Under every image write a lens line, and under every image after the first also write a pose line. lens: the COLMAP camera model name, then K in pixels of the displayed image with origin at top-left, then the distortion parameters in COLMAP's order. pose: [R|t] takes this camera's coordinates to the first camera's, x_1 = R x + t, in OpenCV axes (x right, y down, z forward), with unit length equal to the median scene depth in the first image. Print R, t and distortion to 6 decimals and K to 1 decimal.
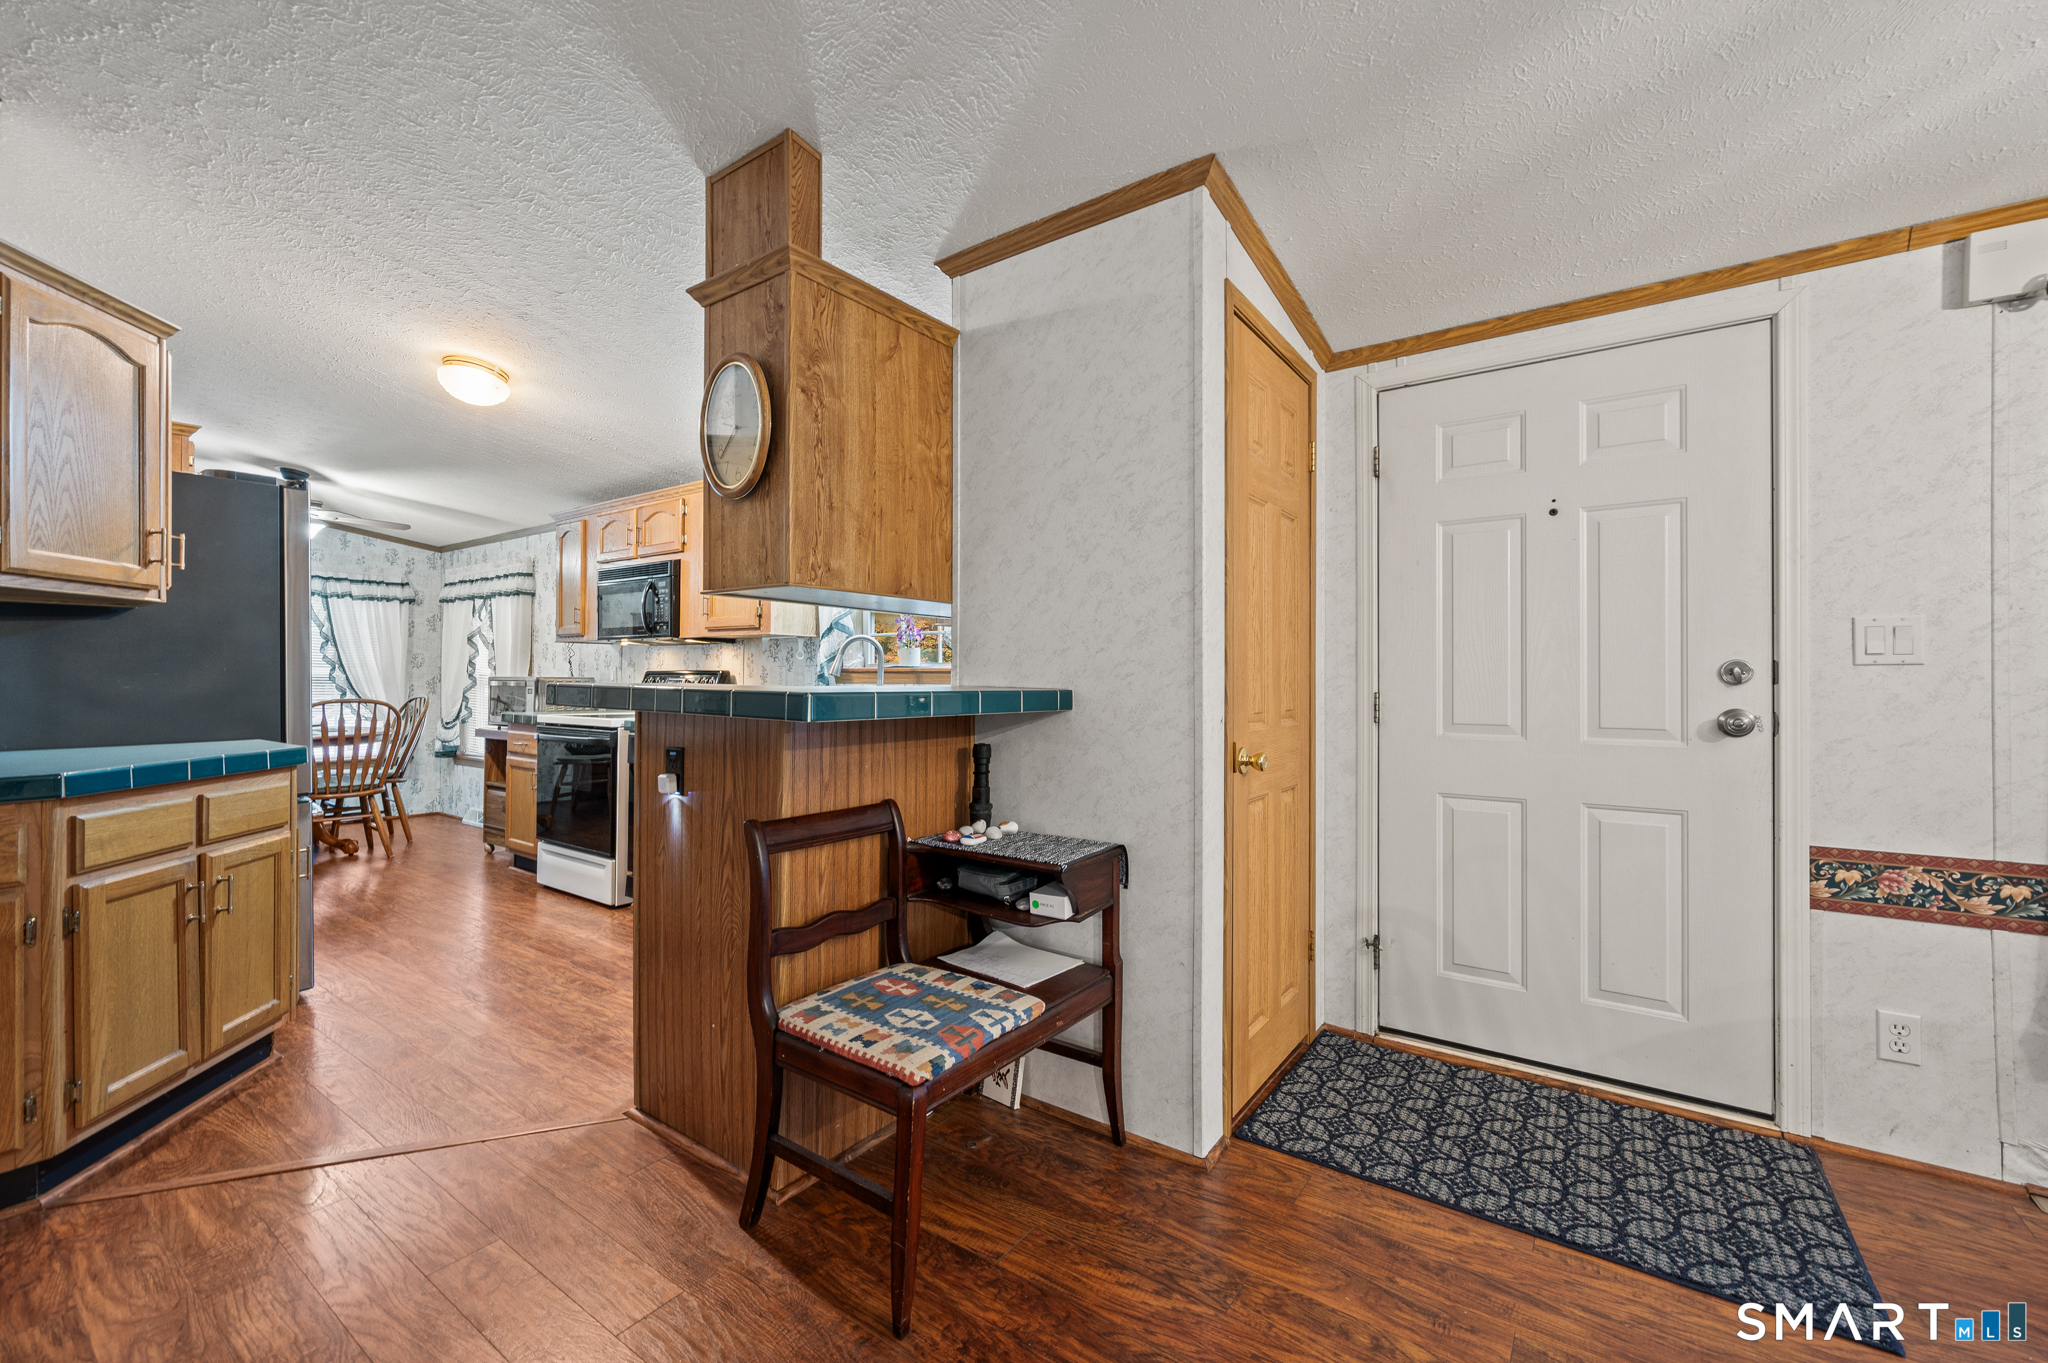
lens RADIAL K [[827.4, 0, 1058.9], [0, 827.4, 675.9], [0, 0, 1]] dist [0.003288, -0.000372]
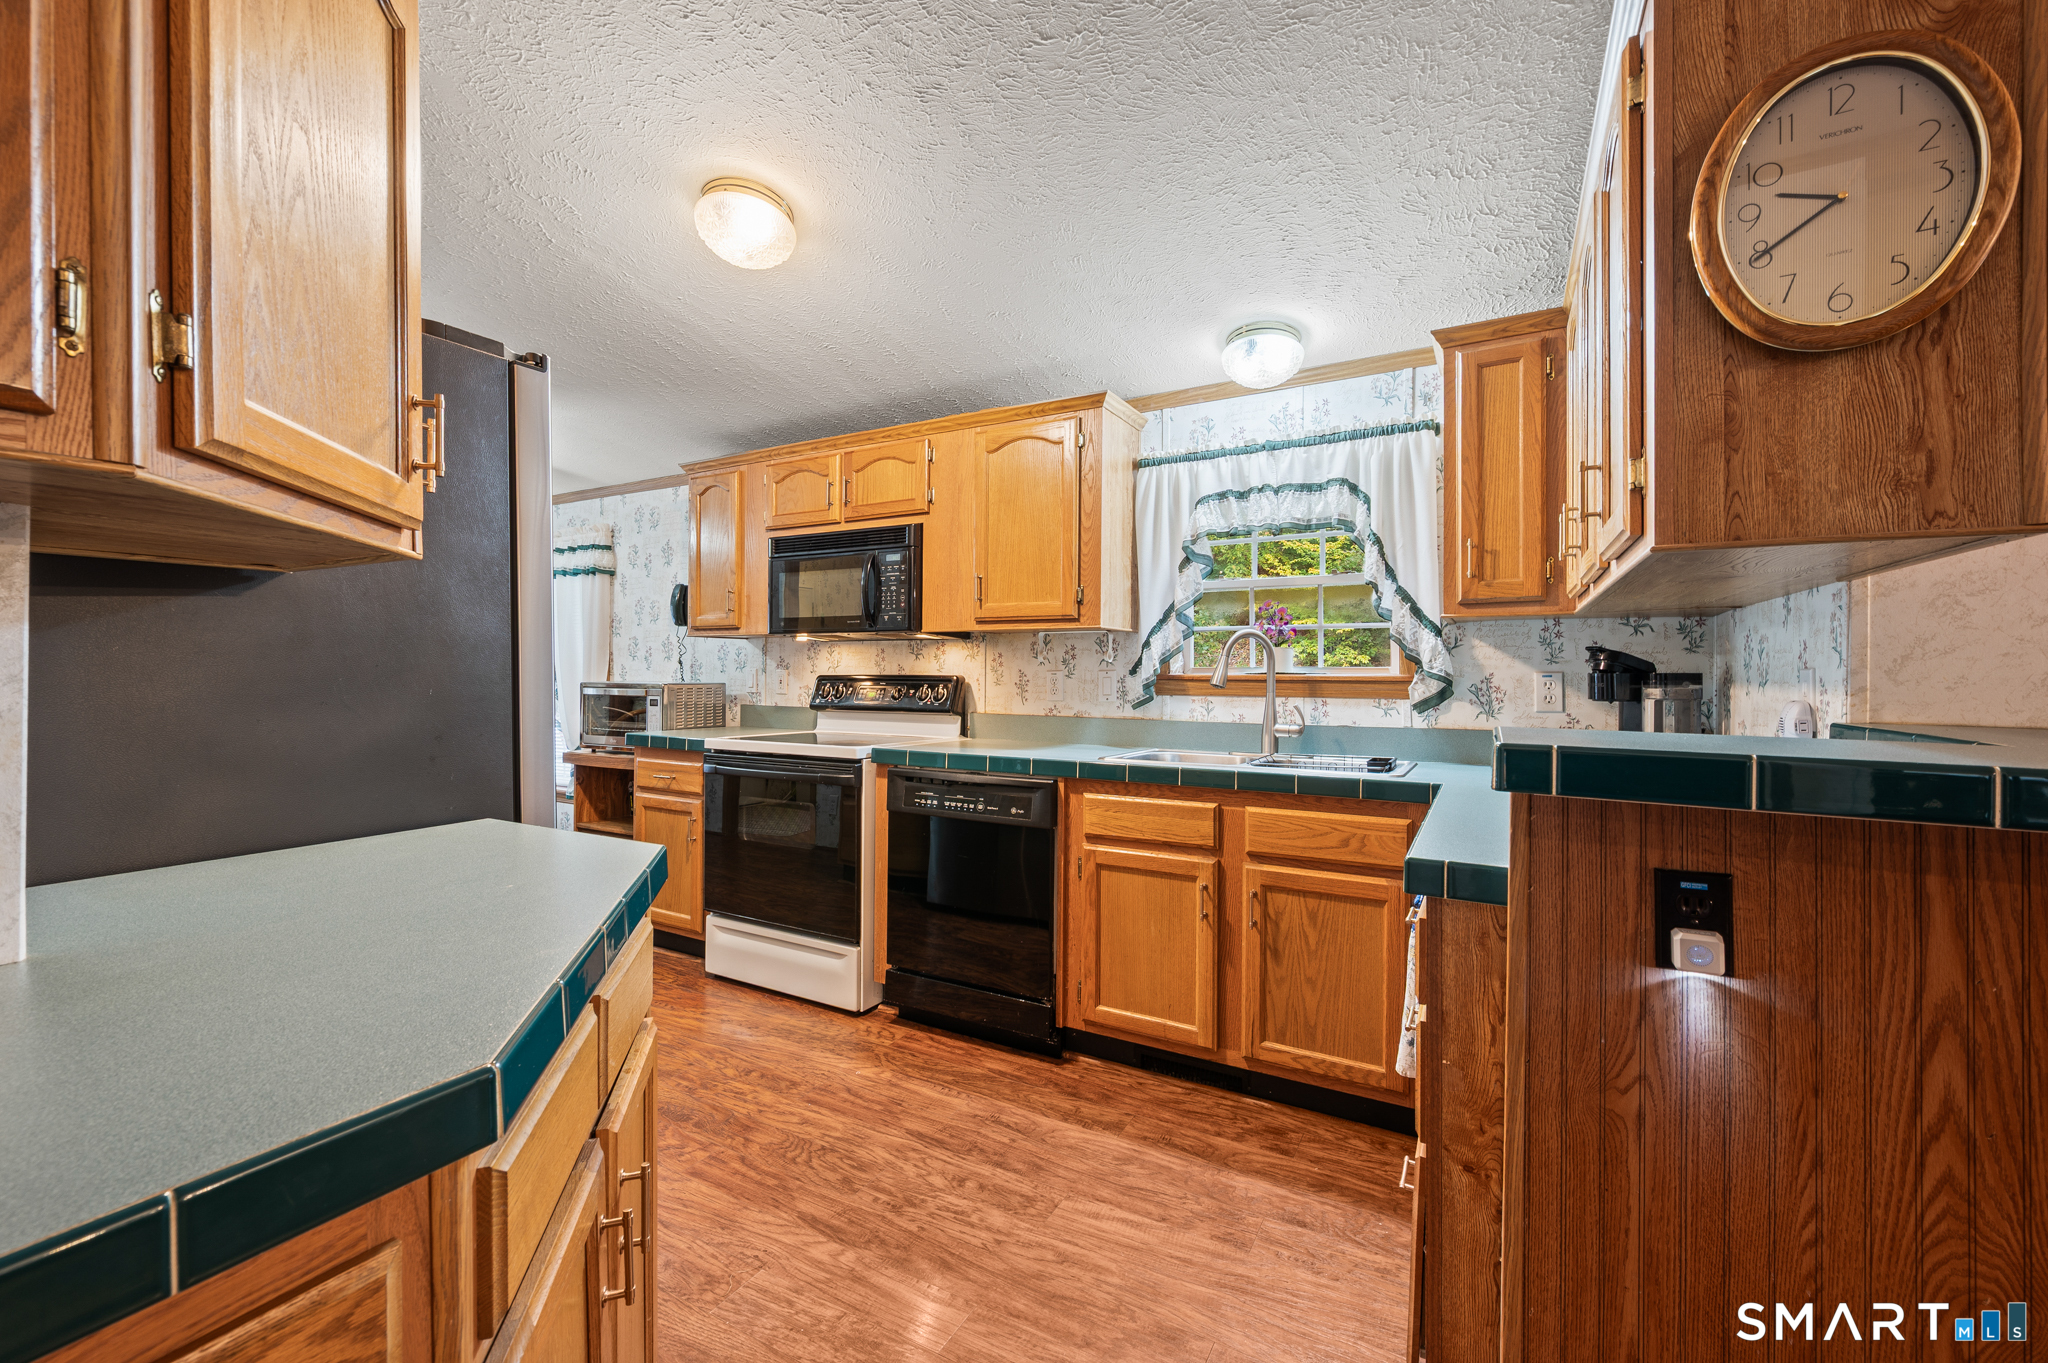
lens RADIAL K [[827.4, 0, 1060.1], [0, 827.4, 676.0], [0, 0, 1]] dist [0.003288, -0.000372]
pose [[0.994971, -0.001364, 0.100152, -0.773021], [0.000402, 0.999954, 0.009619, -0.026481], [-0.100160, -0.009530, 0.994926, 0.503382]]
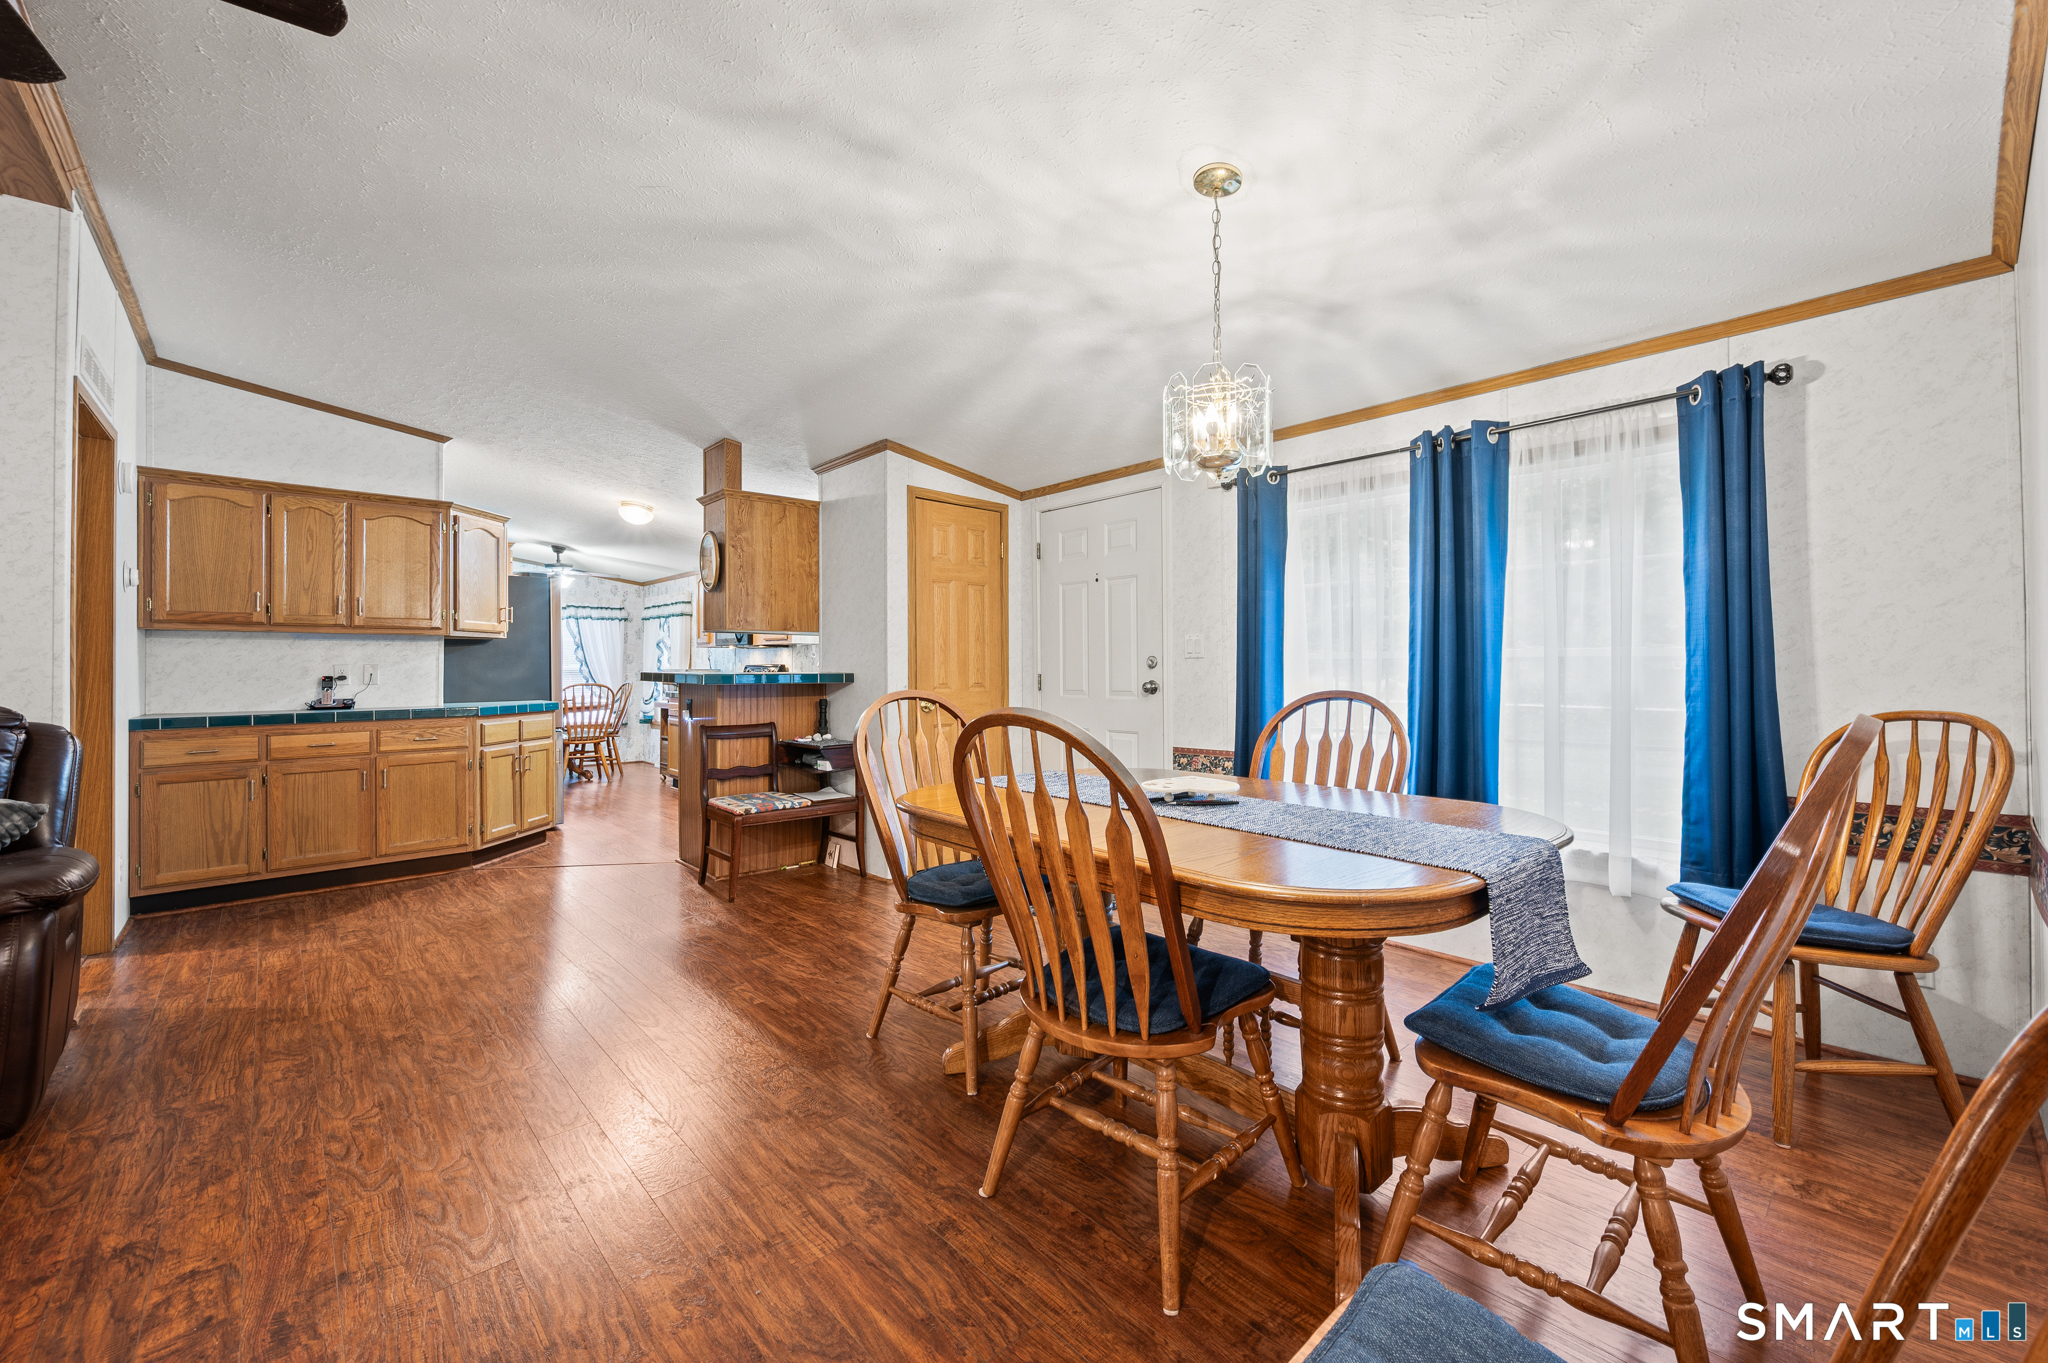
lens RADIAL K [[827.4, 0, 1033.5], [0, 827.4, 656.0], [0, 0, 1]] dist [0.003288, -0.000372]
pose [[0.973061, -0.012108, -0.230231, 0.853158], [0.009788, 0.999889, -0.011213, 0.000376], [0.230341, 0.008657, 0.973071, -0.877033]]
